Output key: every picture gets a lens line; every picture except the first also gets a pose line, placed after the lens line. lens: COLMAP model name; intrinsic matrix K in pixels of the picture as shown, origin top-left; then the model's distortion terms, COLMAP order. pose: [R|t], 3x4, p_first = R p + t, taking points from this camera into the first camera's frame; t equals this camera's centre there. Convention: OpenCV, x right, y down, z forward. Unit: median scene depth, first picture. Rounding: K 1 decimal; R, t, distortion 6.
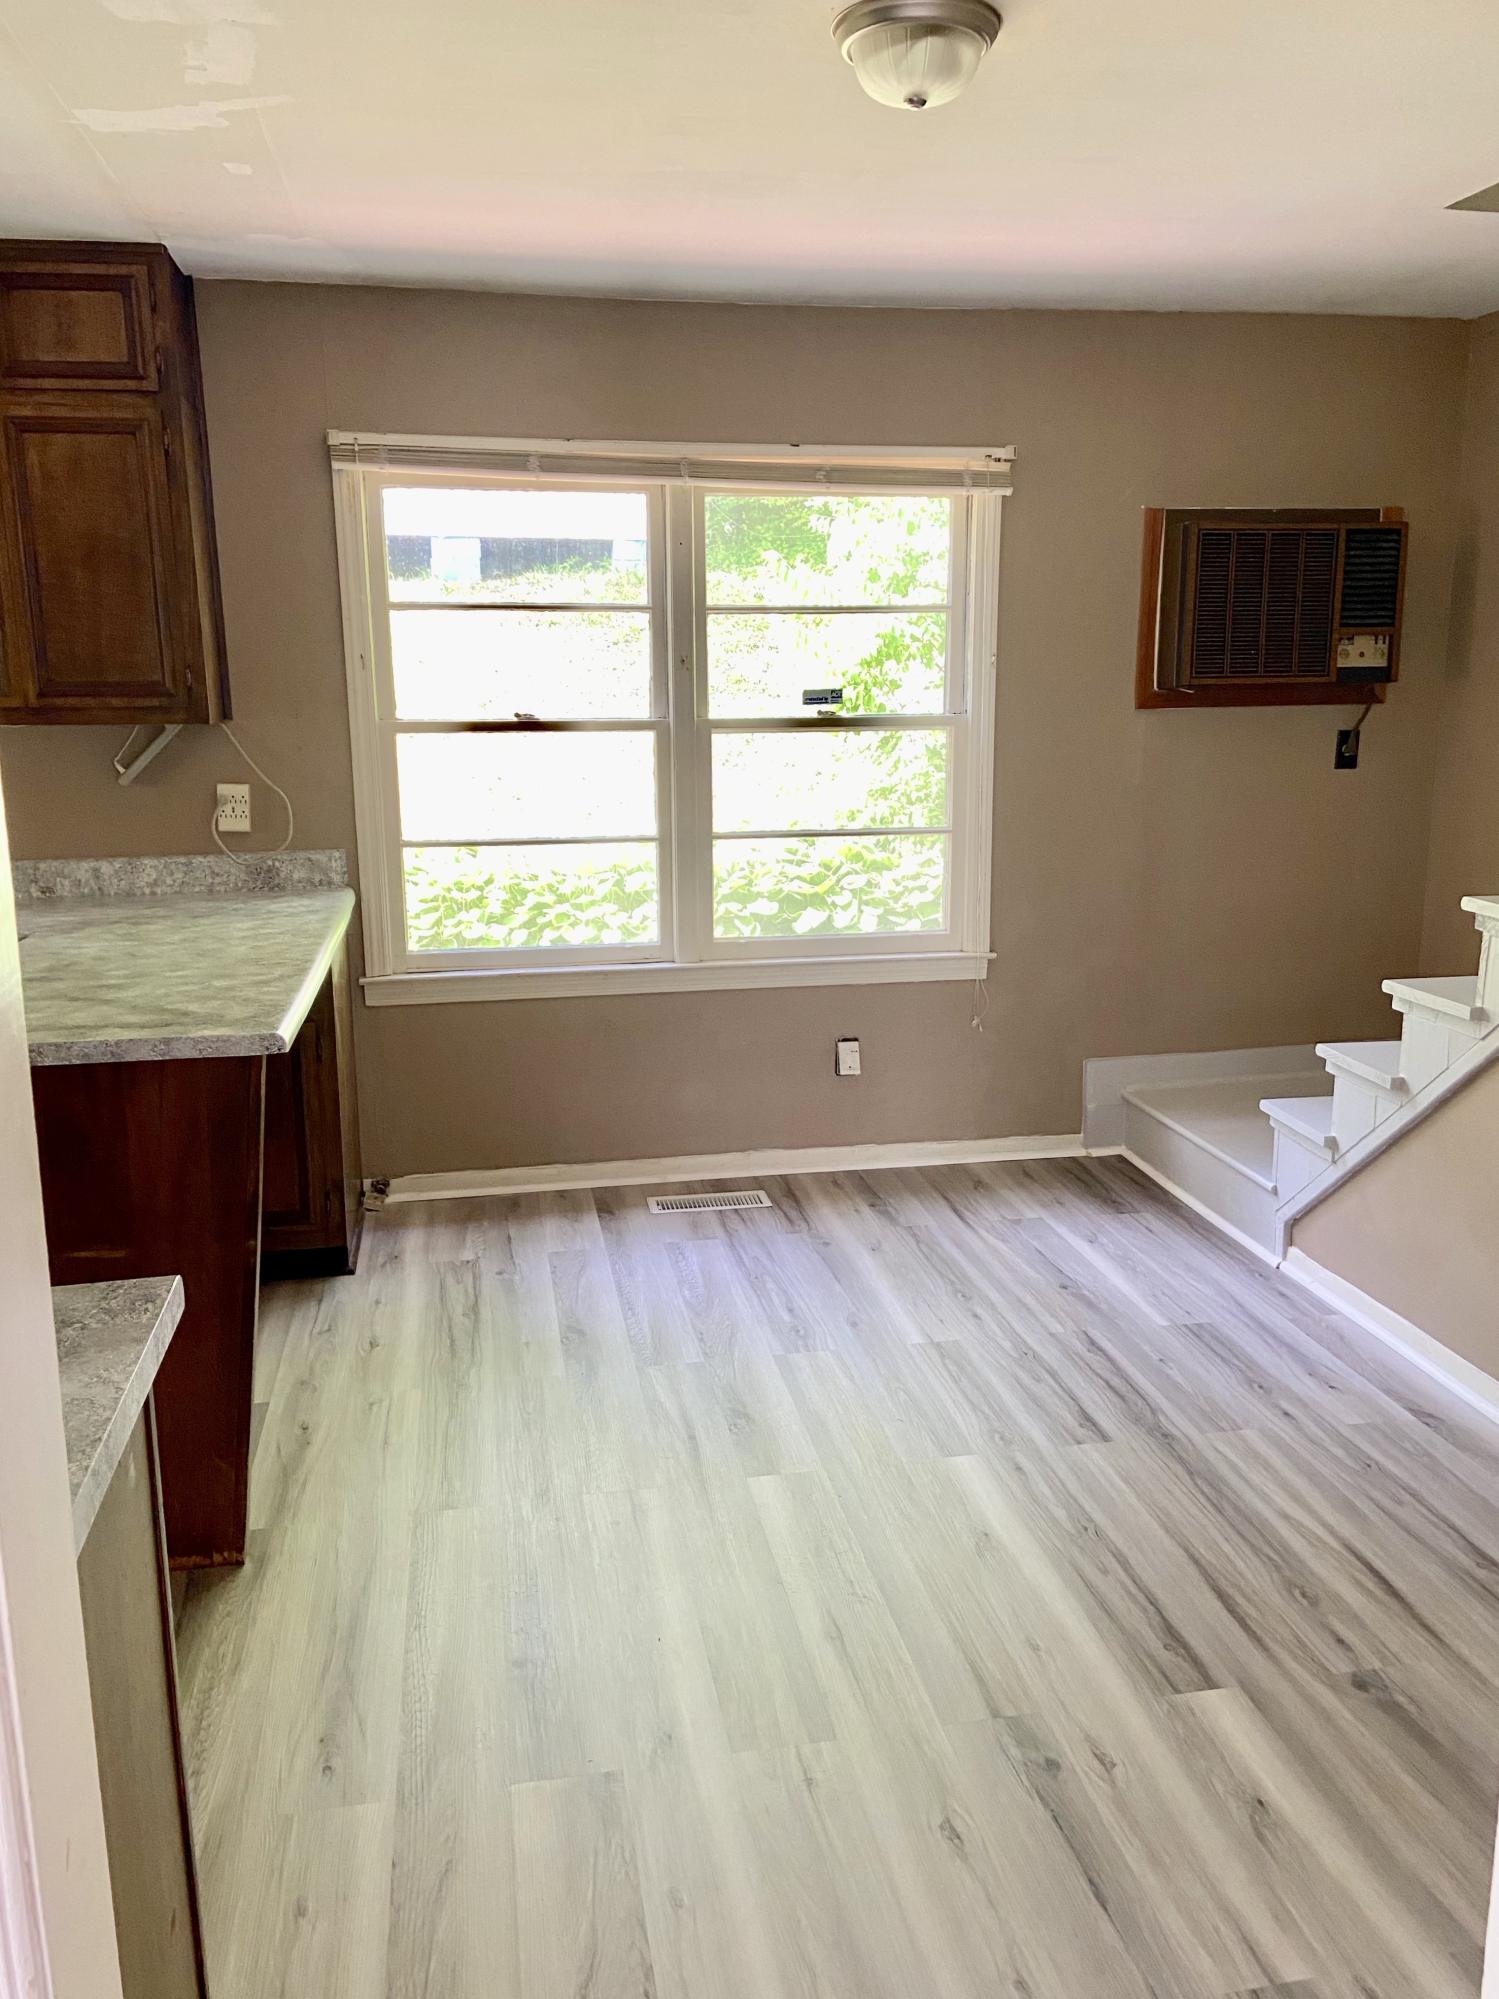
lens RADIAL K [[1502.9, 0, 749.9], [0, 1502.9, 986.4], [0, 0, 1]] dist [0.122192, -0.145062]
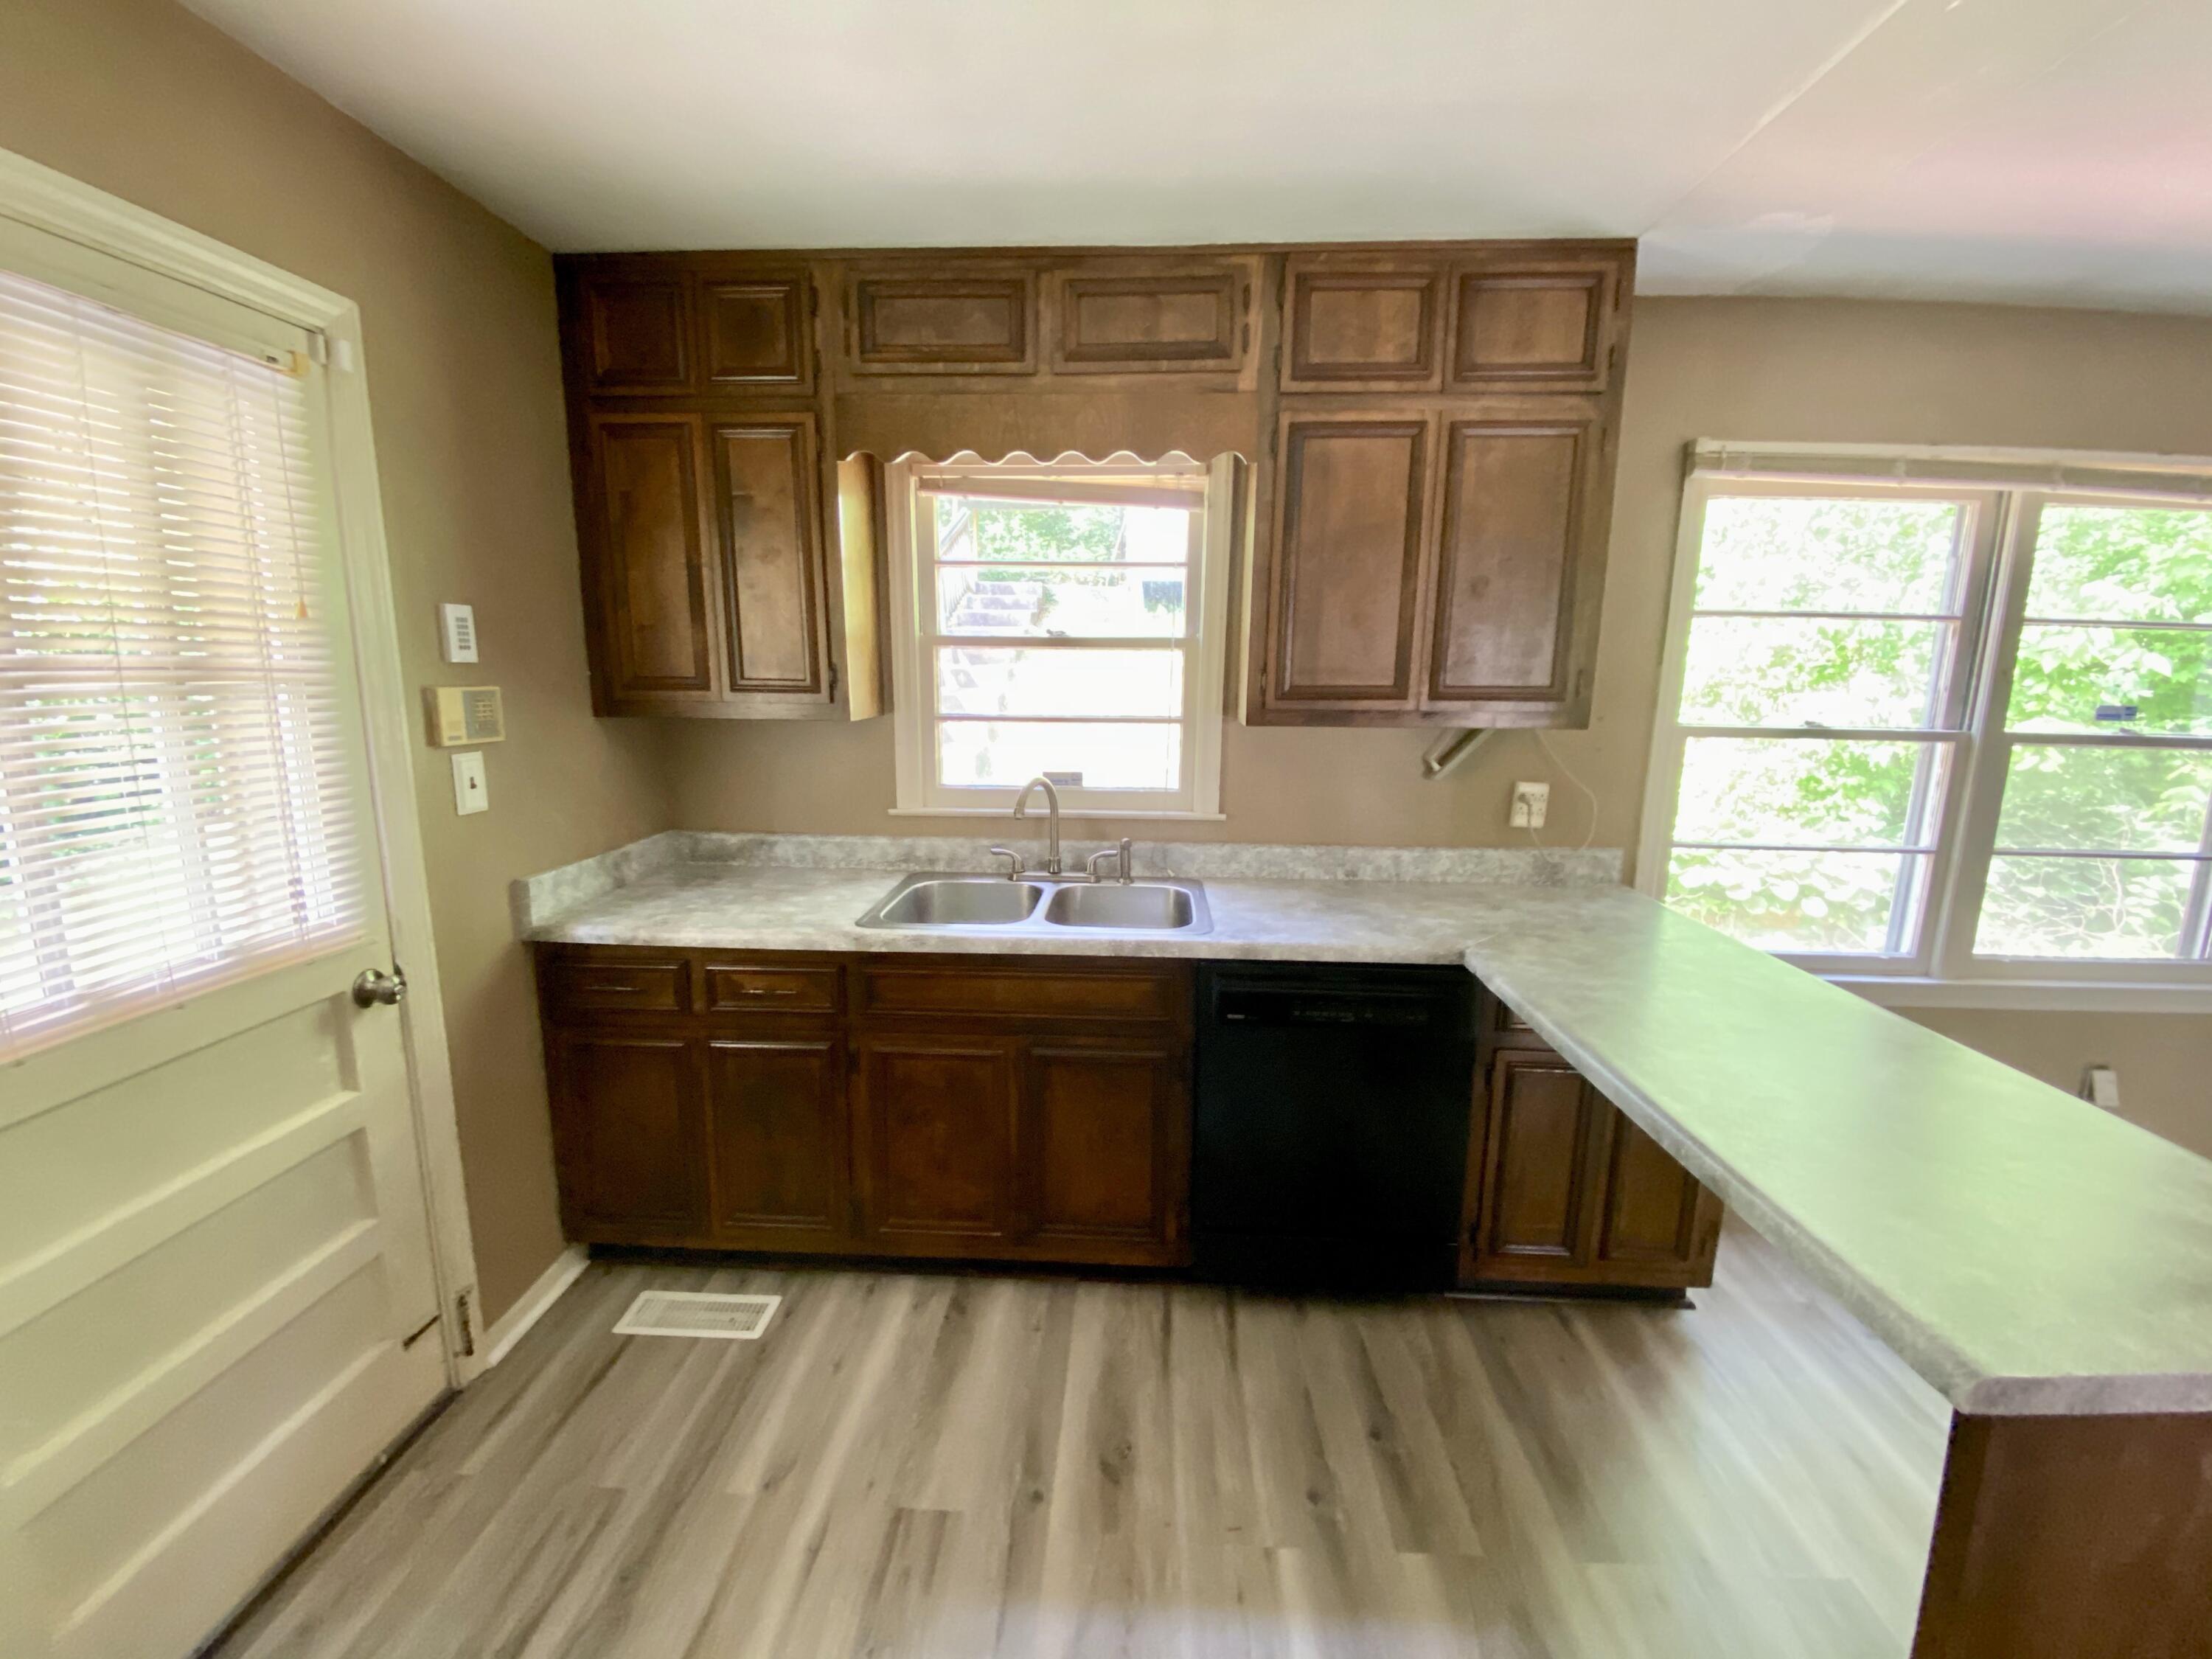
lens RADIAL K [[935.6, 0, 1163.7], [0, 935.6, 834.7], [0, 0, 1]] dist [0.002702, -0.006474]
pose [[0.974435, 0.060938, -0.216248, -0.457103], [-0.066730, 0.997579, -0.019578, -0.069967], [0.214532, 0.033508, 0.976142, 0.334094]]
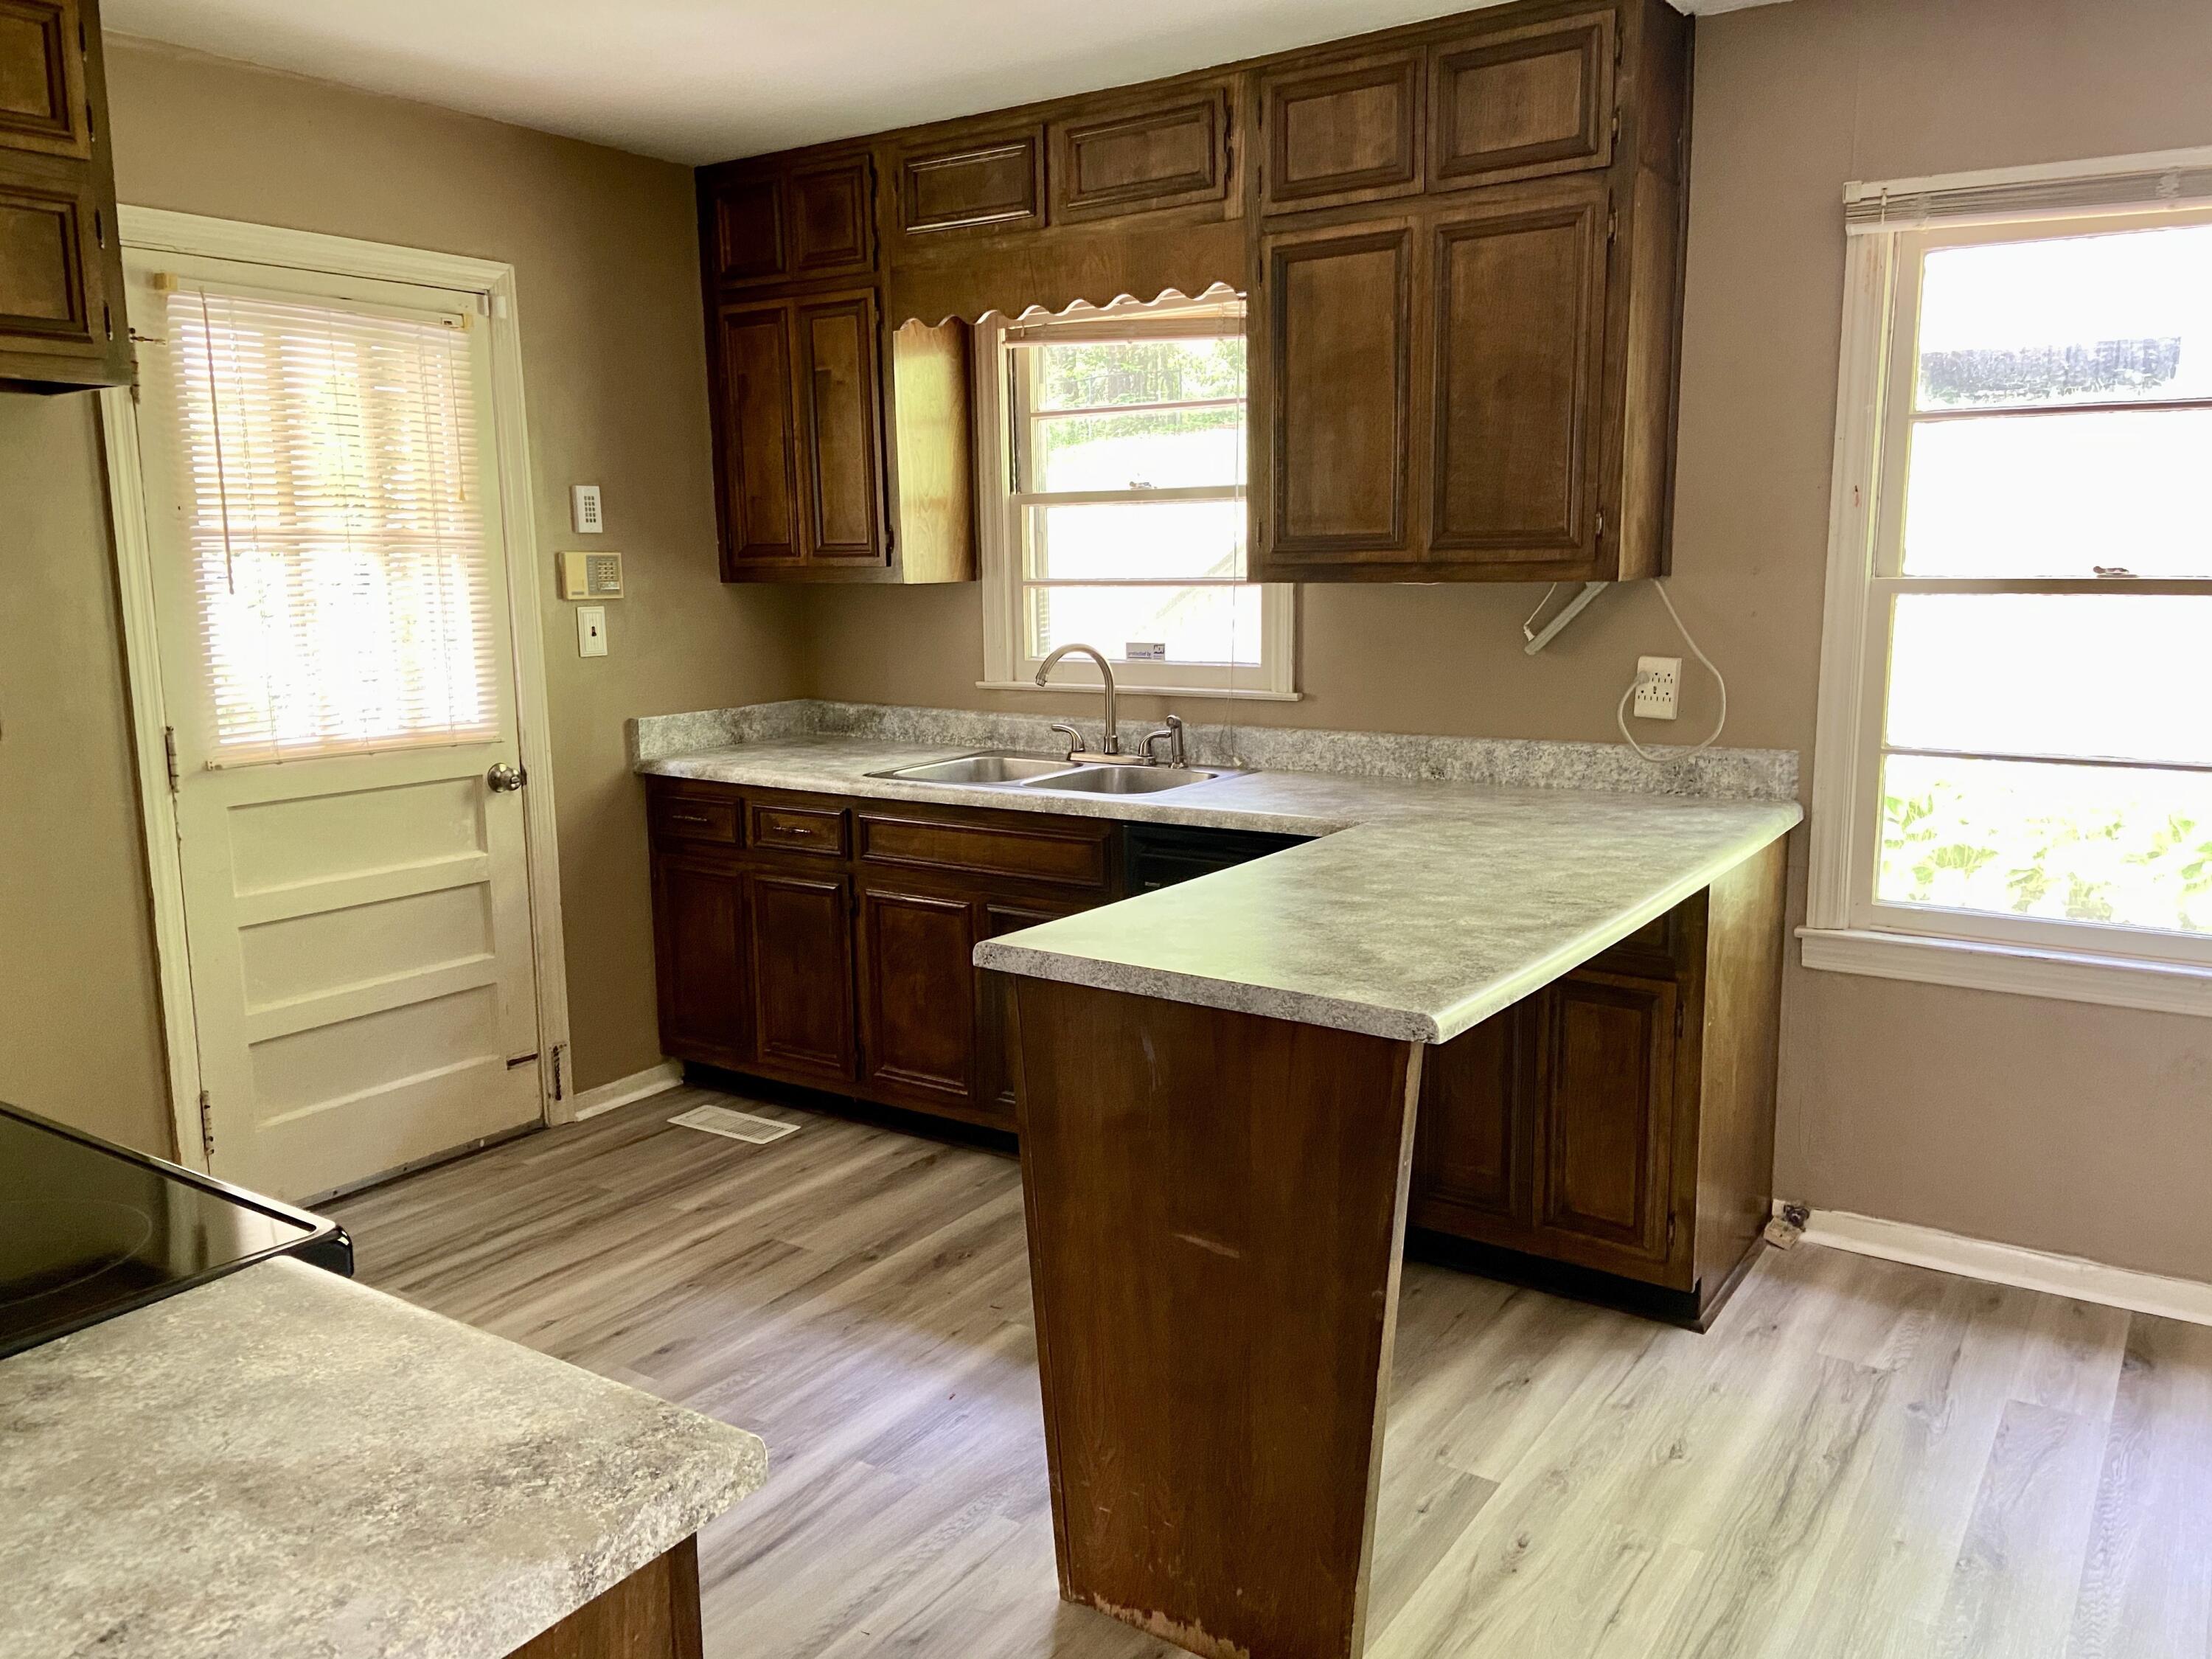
lens RADIAL K [[1663.1, 0, 1093.2], [0, 1663.1, 811.2], [0, 0, 1]] dist [0.122192, -0.145062]
pose [[0.714556, 0.111578, -0.690623, 0.061236], [-0.135269, 0.990605, 0.020086, -0.033585], [0.686376, 0.079068, 0.722936, 0.185858]]
